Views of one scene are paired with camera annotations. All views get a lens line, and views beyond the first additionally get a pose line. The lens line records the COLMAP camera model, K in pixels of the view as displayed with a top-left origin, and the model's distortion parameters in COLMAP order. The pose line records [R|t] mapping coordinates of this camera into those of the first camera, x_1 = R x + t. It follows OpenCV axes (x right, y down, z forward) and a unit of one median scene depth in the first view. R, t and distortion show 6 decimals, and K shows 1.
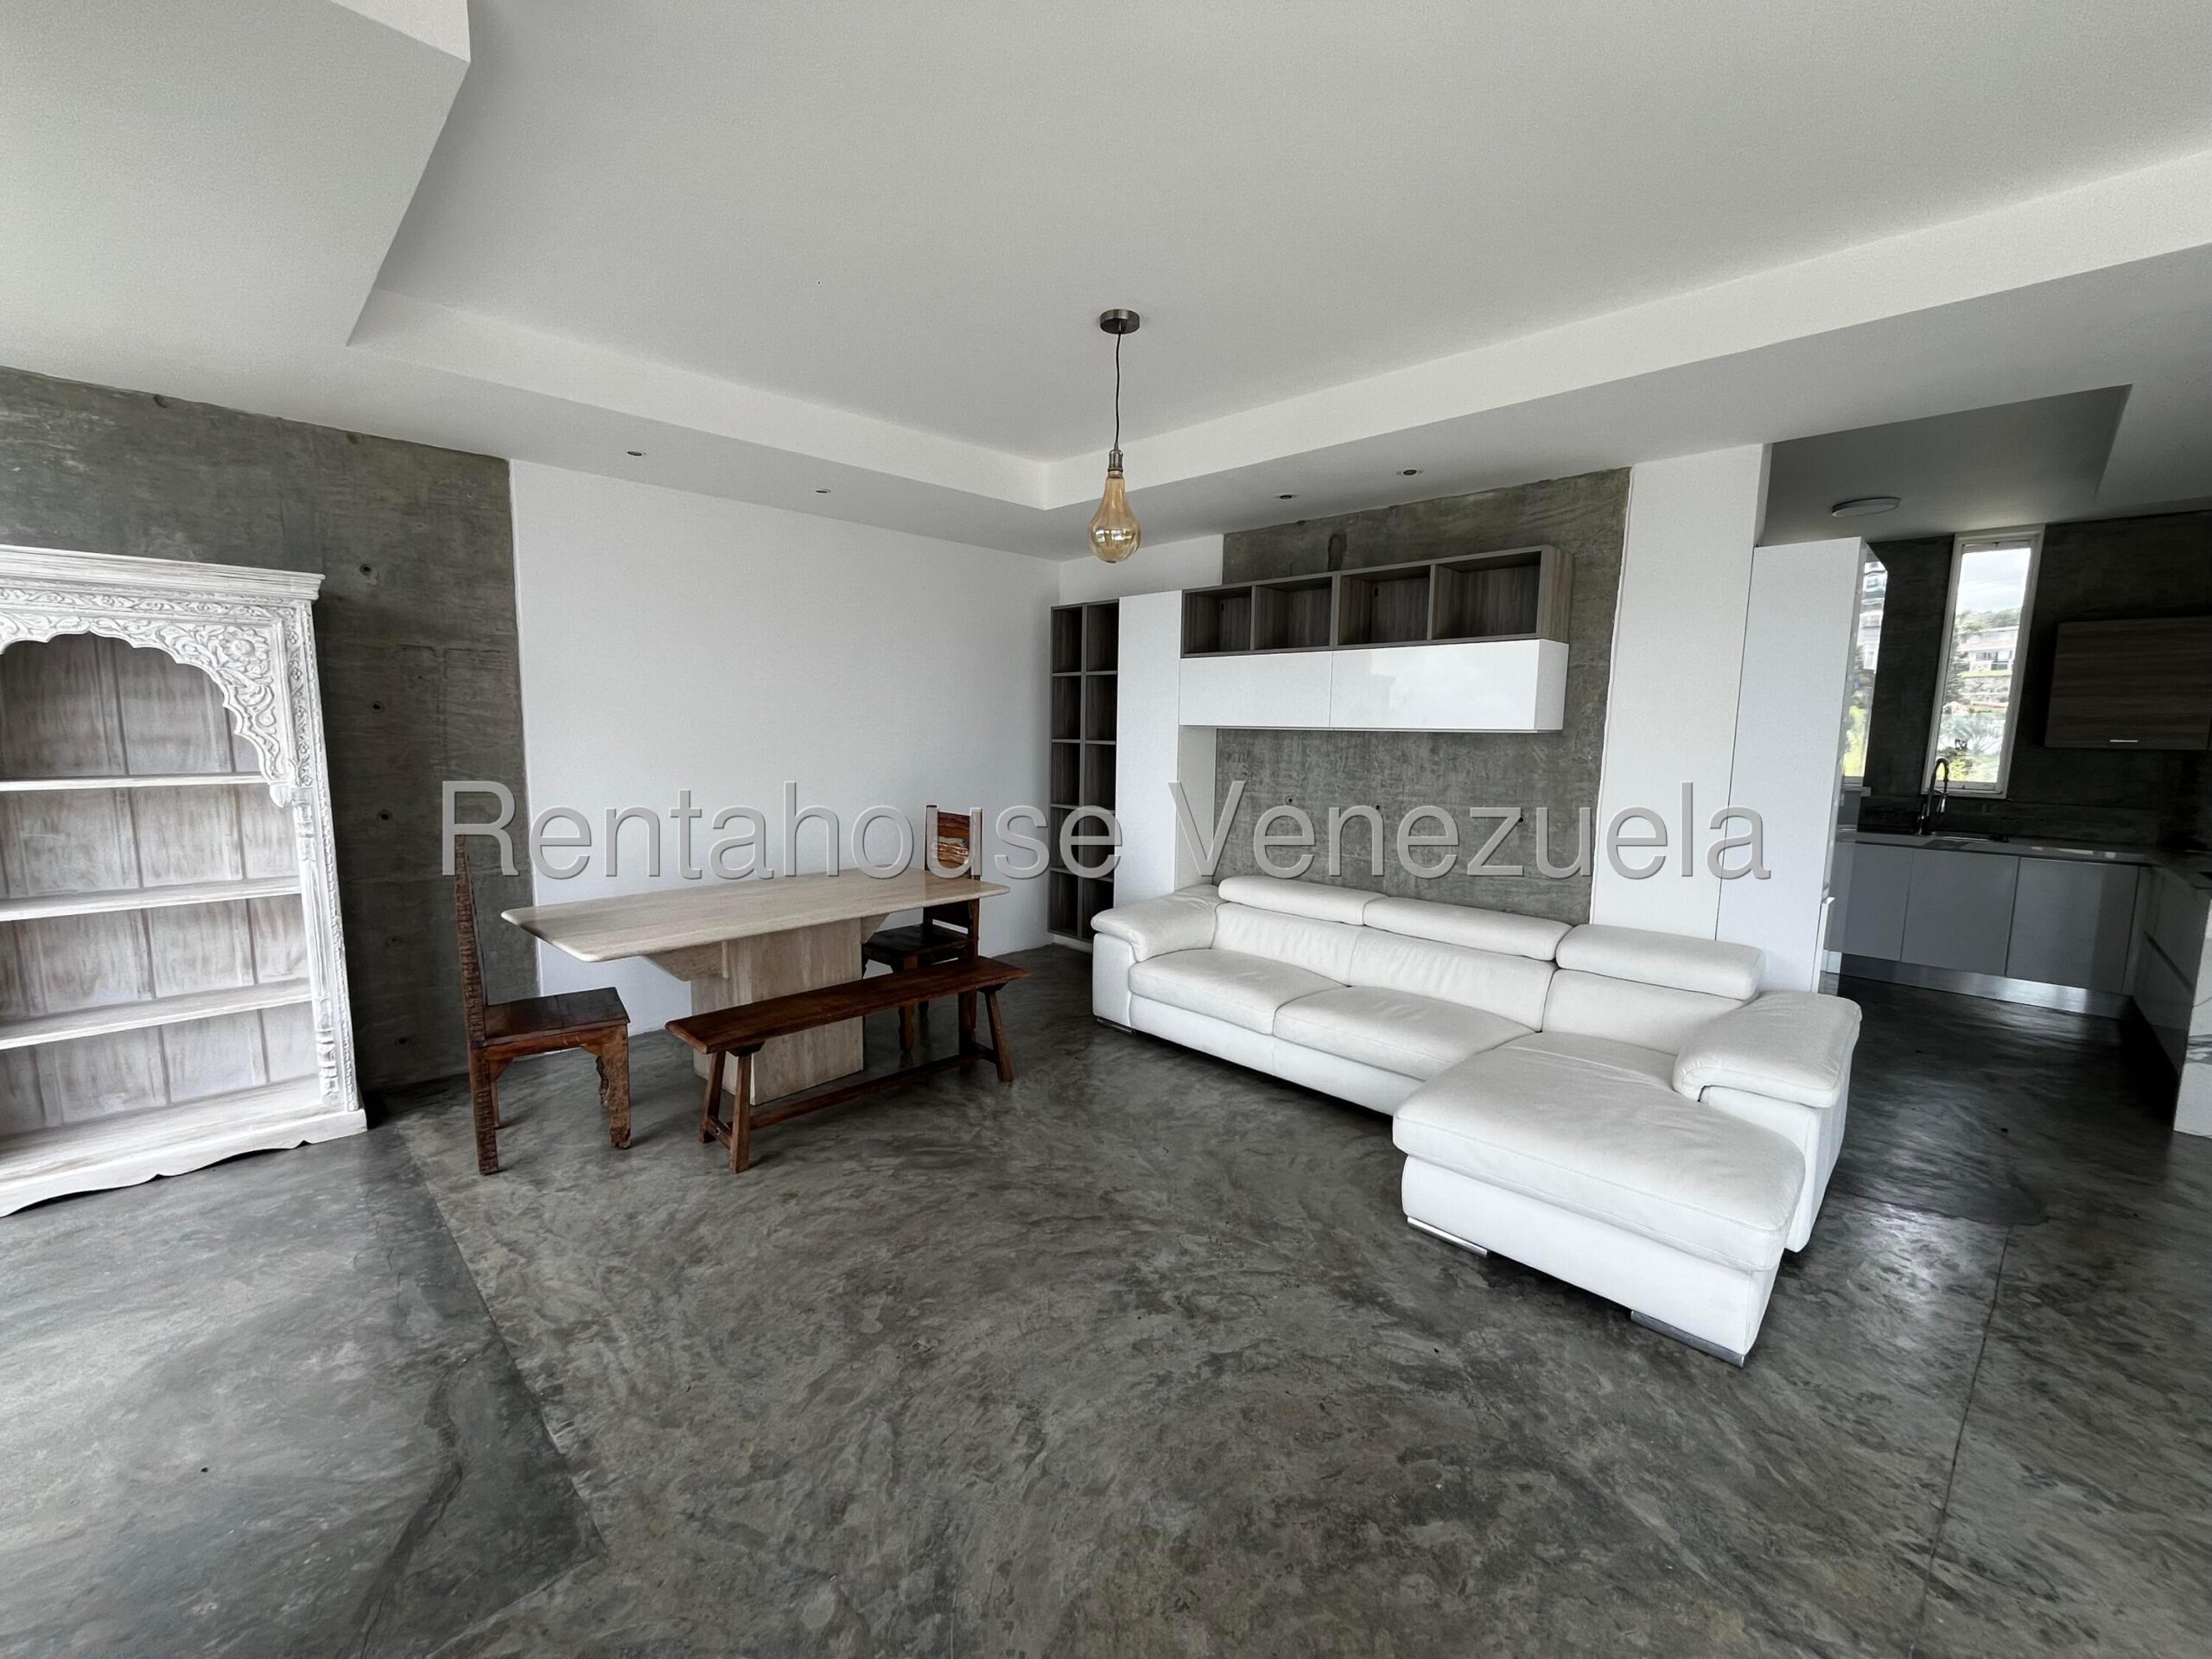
lens RADIAL K [[892.7, 0, 1107.6], [0, 892.7, 823.9], [0, 0, 1]] dist [-0.003213, 0.000388]
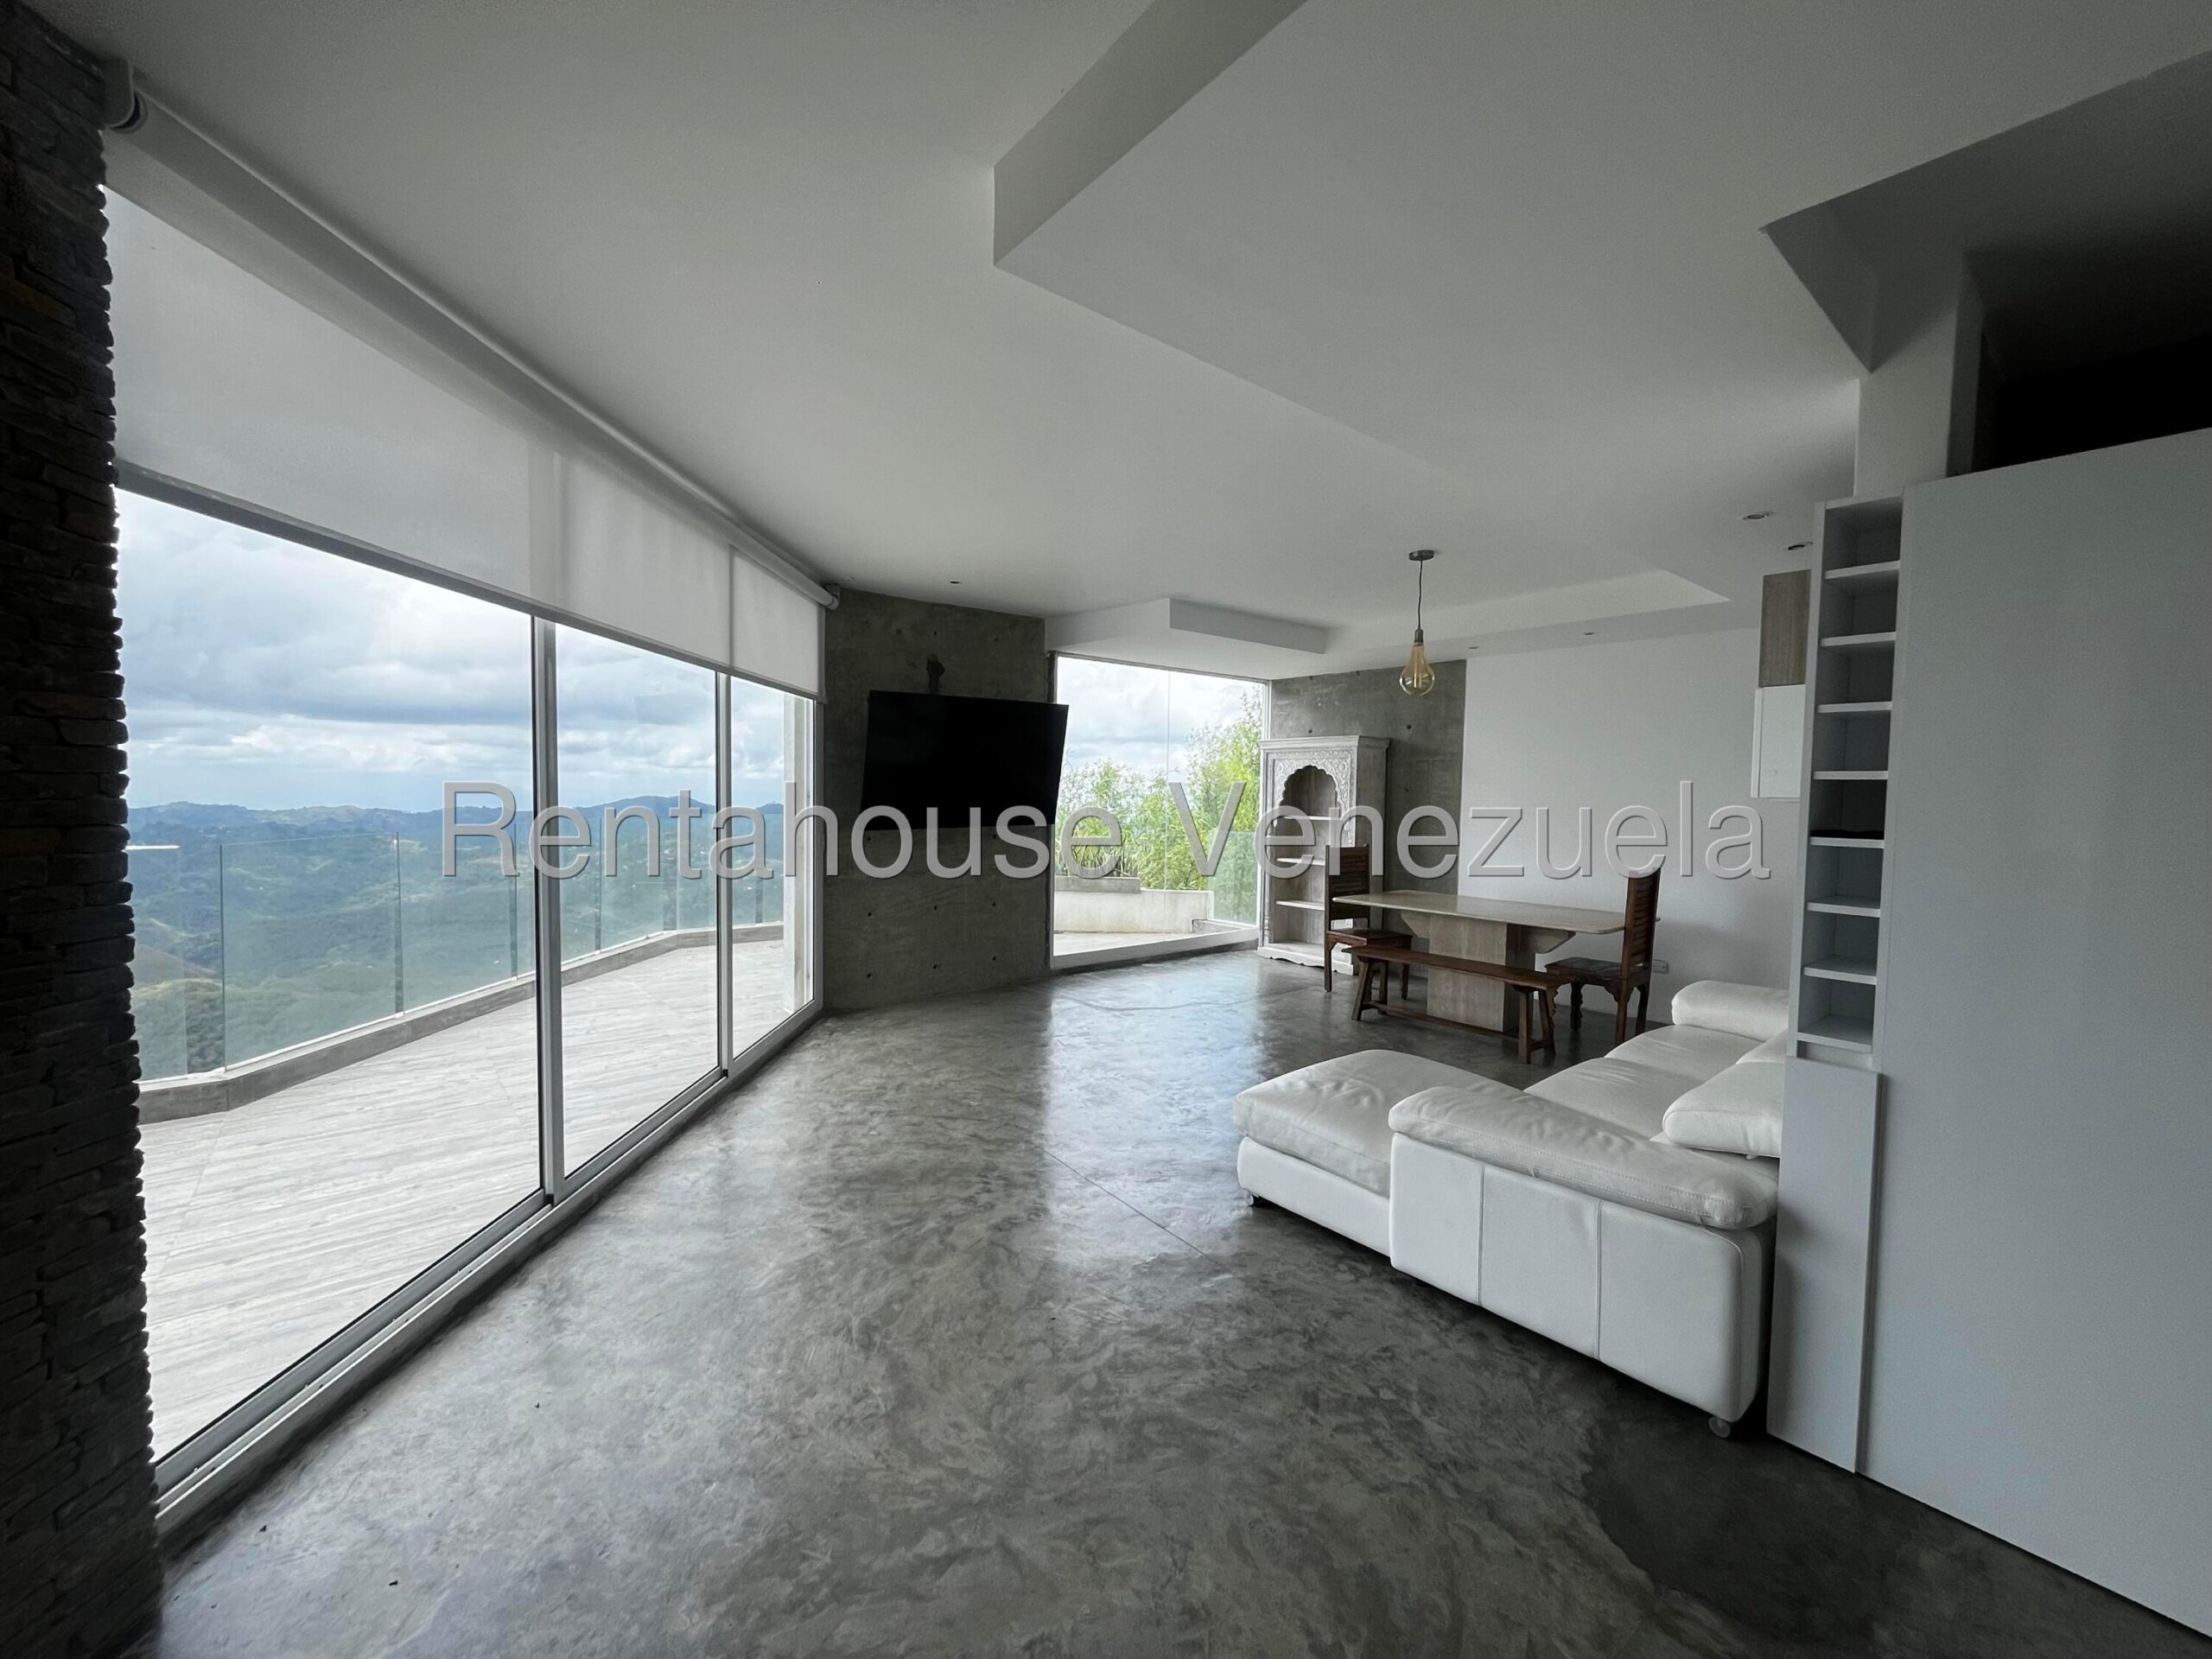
lens RADIAL K [[892.7, 0, 1103.5], [0, 892.7, 828.9], [0, 0, 1]] dist [-0.003213, 0.000388]
pose [[-0.100382, 0.028008, -0.994555, 1.573029], [-0.127407, 0.991012, 0.040768, -0.039538], [0.986758, 0.130806, -0.095911, 0.574886]]
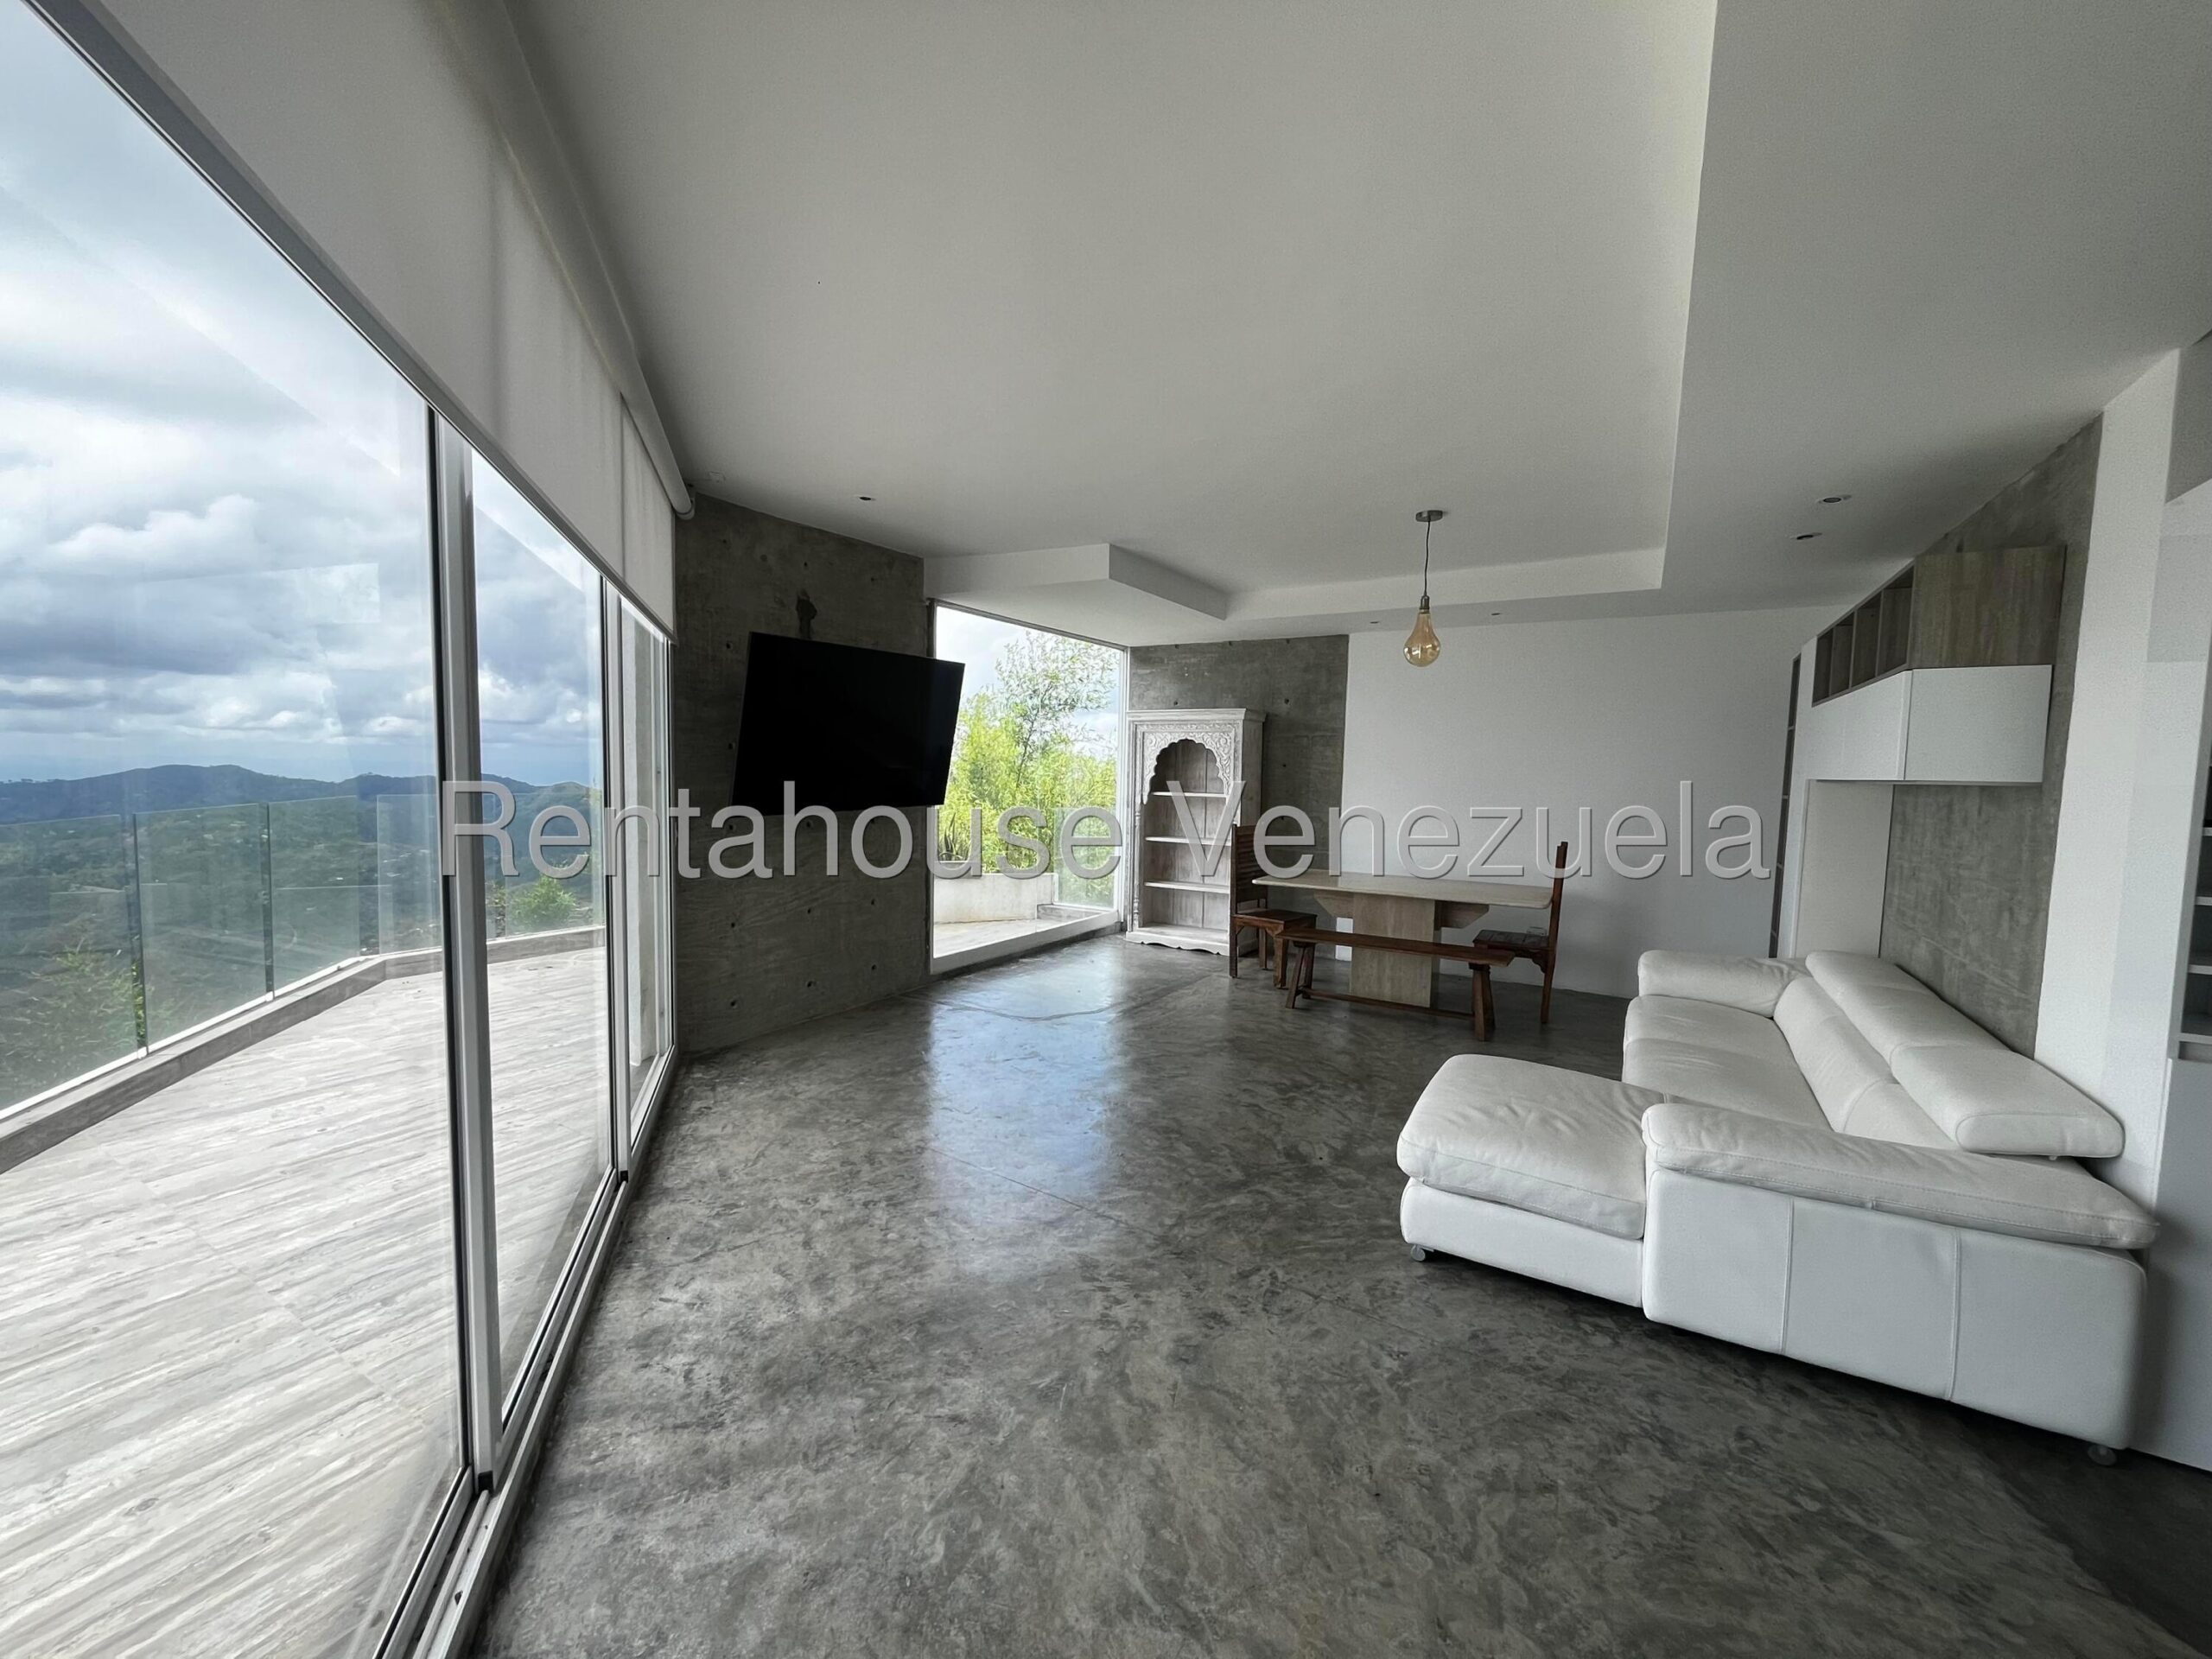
lens RADIAL K [[892.7, 0, 1103.1], [0, 892.7, 830.9], [0, 0, 1]] dist [-0.003213, 0.000388]
pose [[0.230822, 0.060636, -0.971105, 1.282764], [-0.124956, 0.991639, 0.032218, 0.006718], [0.964939, 0.113909, 0.236469, 0.129920]]
